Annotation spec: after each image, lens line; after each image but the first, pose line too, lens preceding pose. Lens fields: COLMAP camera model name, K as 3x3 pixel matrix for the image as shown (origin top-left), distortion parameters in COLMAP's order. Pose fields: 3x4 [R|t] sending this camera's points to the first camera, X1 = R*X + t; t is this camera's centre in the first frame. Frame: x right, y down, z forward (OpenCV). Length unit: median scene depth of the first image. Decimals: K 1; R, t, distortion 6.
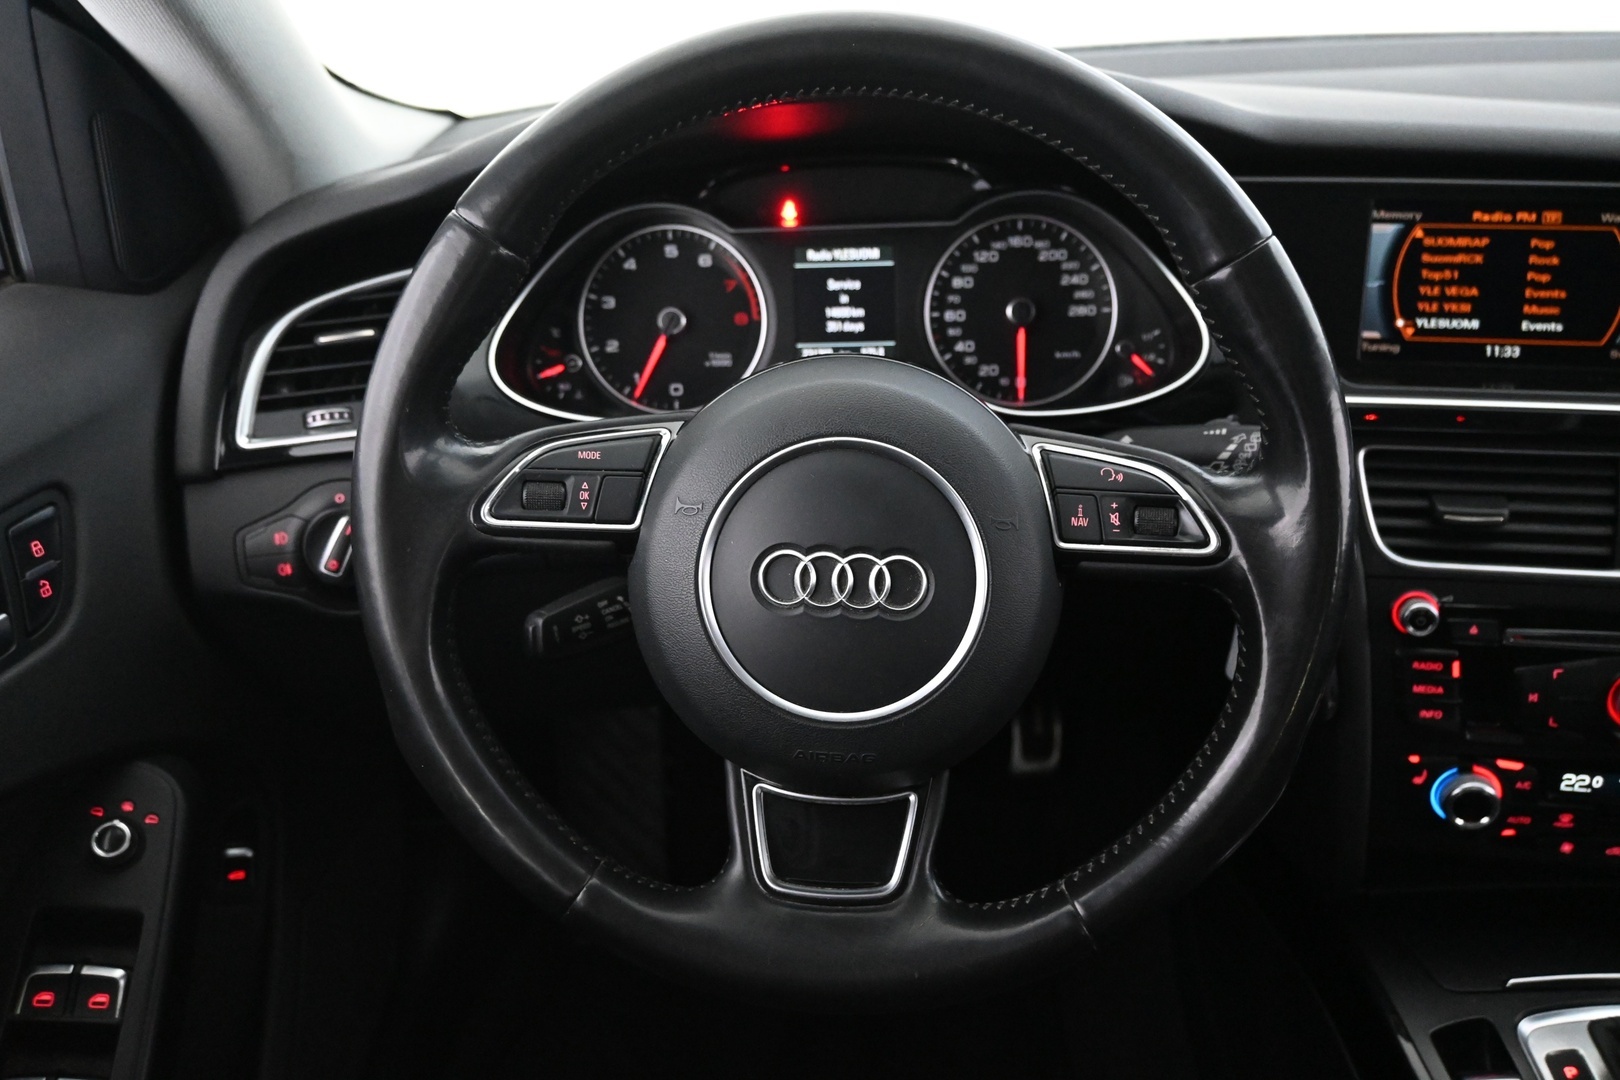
lens RADIAL K [[1292.4, 0, 817.6], [0, 1292.4, 538.3], [0, 0, 1]] dist [-0.004384, 0.001622]
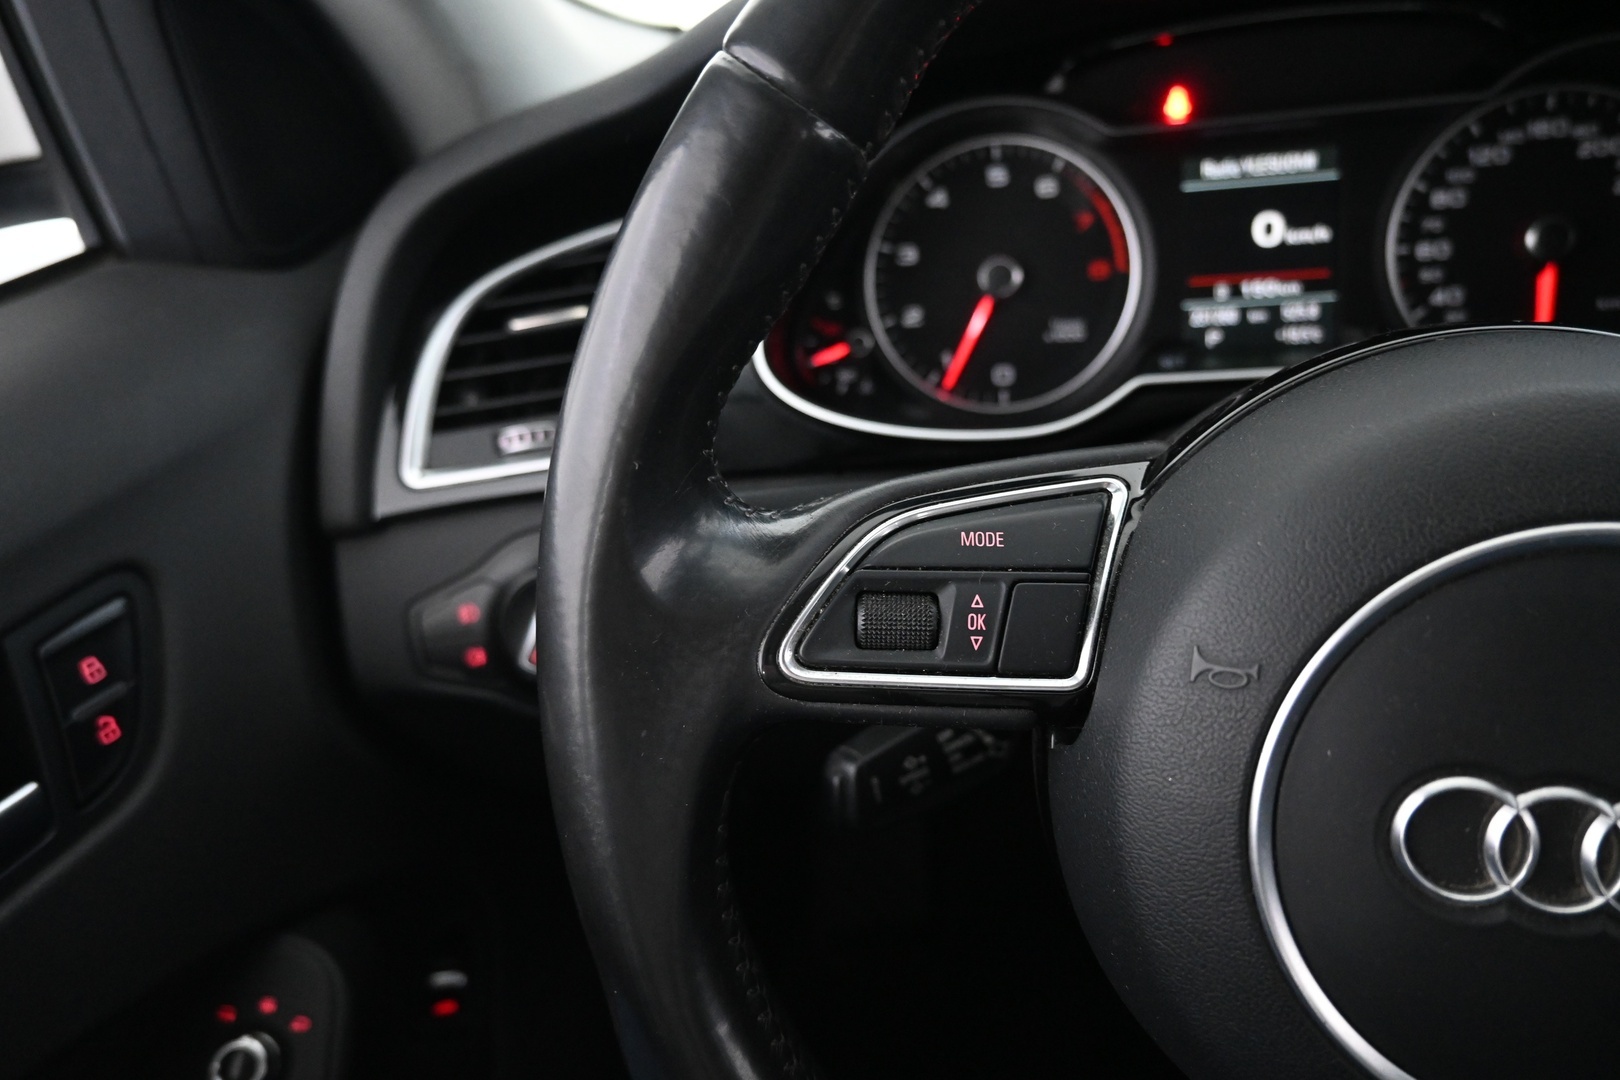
lens RADIAL K [[1101.7, 0, 813.4], [0, 1101.7, 534.3], [0, 0, 1]] dist [-0.002731, 0.004912]
pose [[0.988036, -0.007692, -0.154029, -0.136326], [0.016455, 0.998312, 0.055699, -0.071597], [0.153341, -0.057568, 0.986495, 0.434228]]
